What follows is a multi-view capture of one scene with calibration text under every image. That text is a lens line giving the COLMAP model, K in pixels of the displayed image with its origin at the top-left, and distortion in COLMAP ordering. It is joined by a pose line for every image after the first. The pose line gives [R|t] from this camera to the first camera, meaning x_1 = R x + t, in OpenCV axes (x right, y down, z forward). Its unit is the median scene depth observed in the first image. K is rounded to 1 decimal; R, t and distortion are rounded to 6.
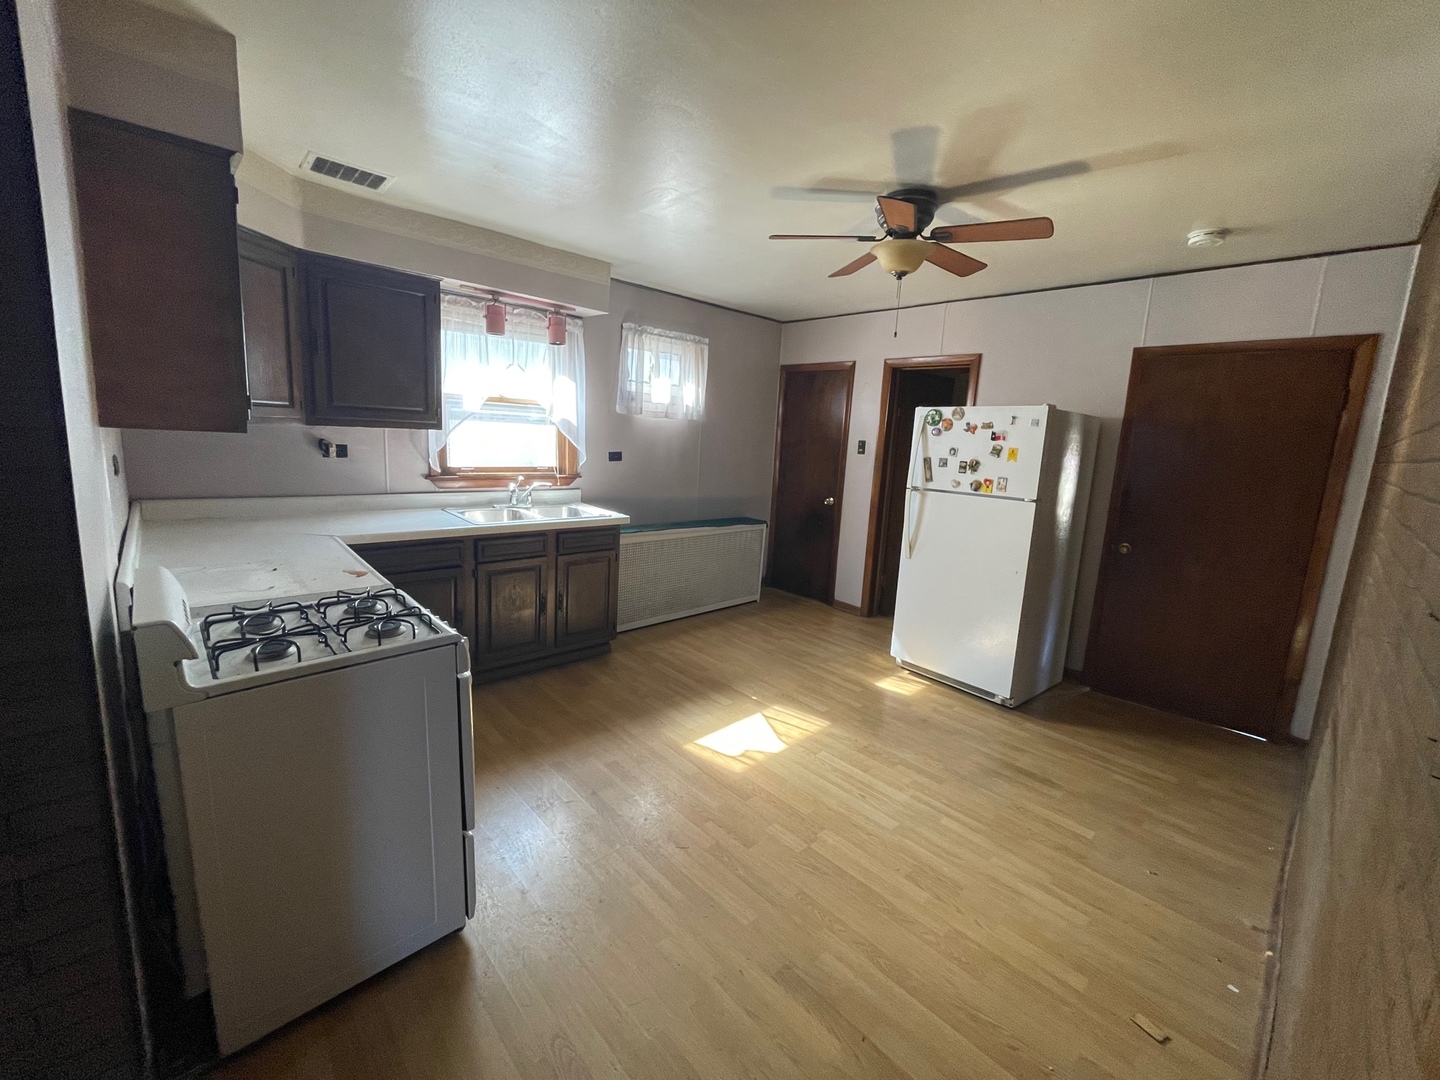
lens RADIAL K [[590.0, 0, 728.1], [0, 590.0, 534.3], [0, 0, 1]] dist [0.002696, 0.000512]
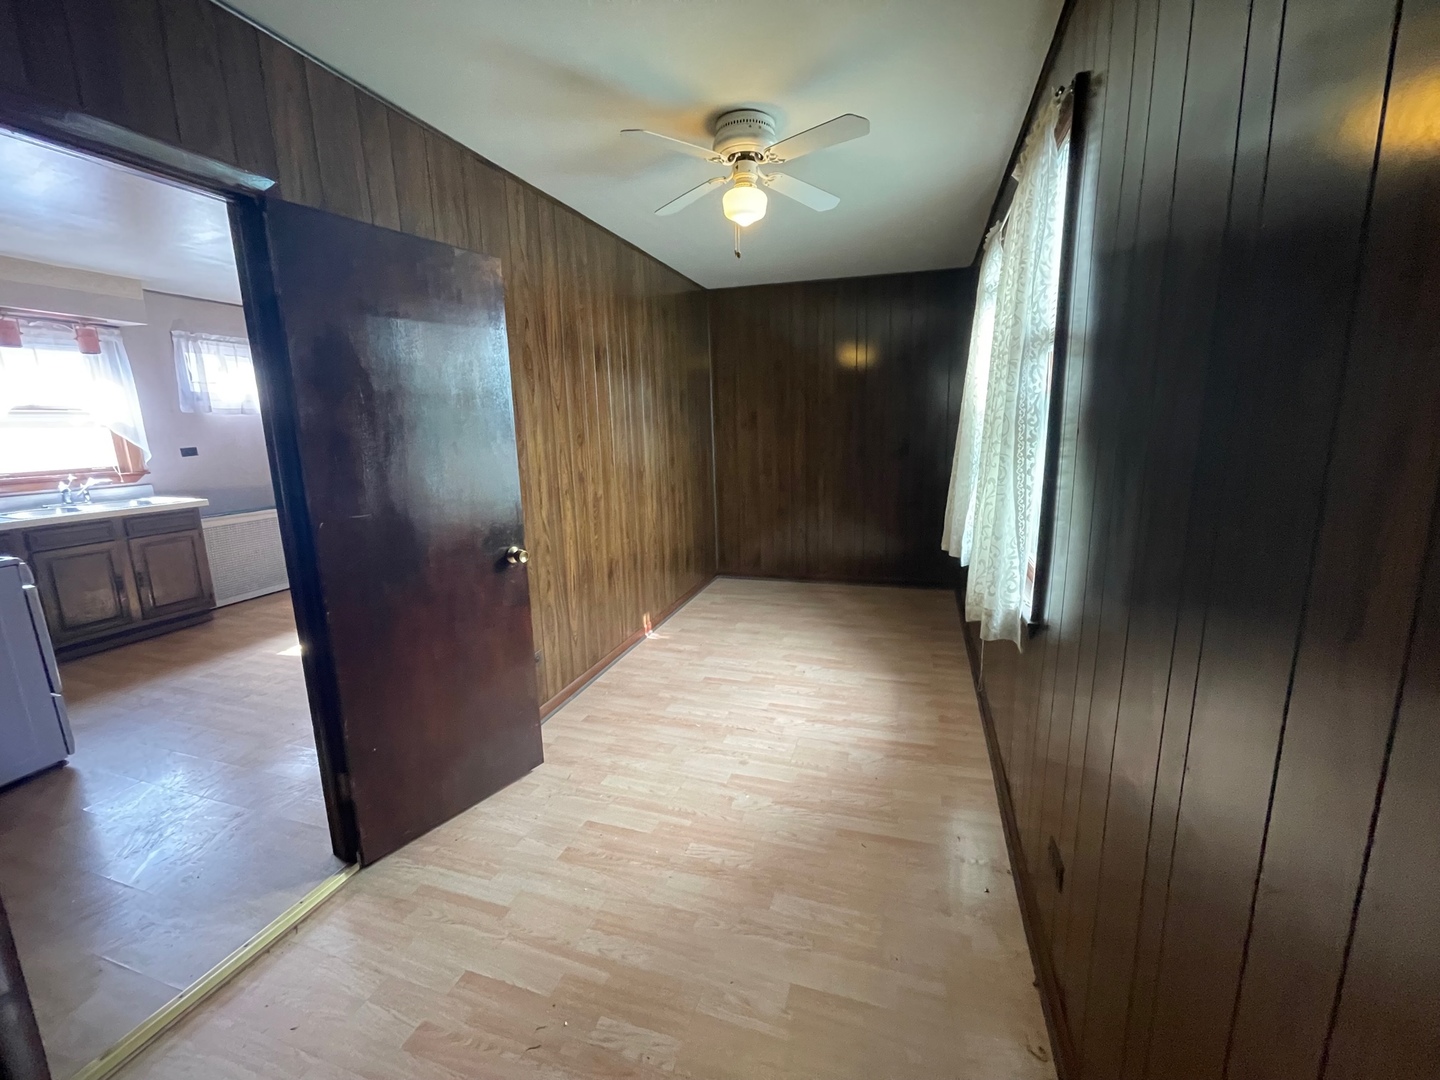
lens RADIAL K [[590.0, 0, 719.1], [0, 590.0, 531.8], [0, 0, 1]] dist [0.002696, 0.000512]
pose [[0.883637, -0.157828, 0.440767, 0.189519], [0.149246, 0.987307, 0.054326, 0.112415], [-0.443746, 0.017779, 0.895976, -0.463866]]
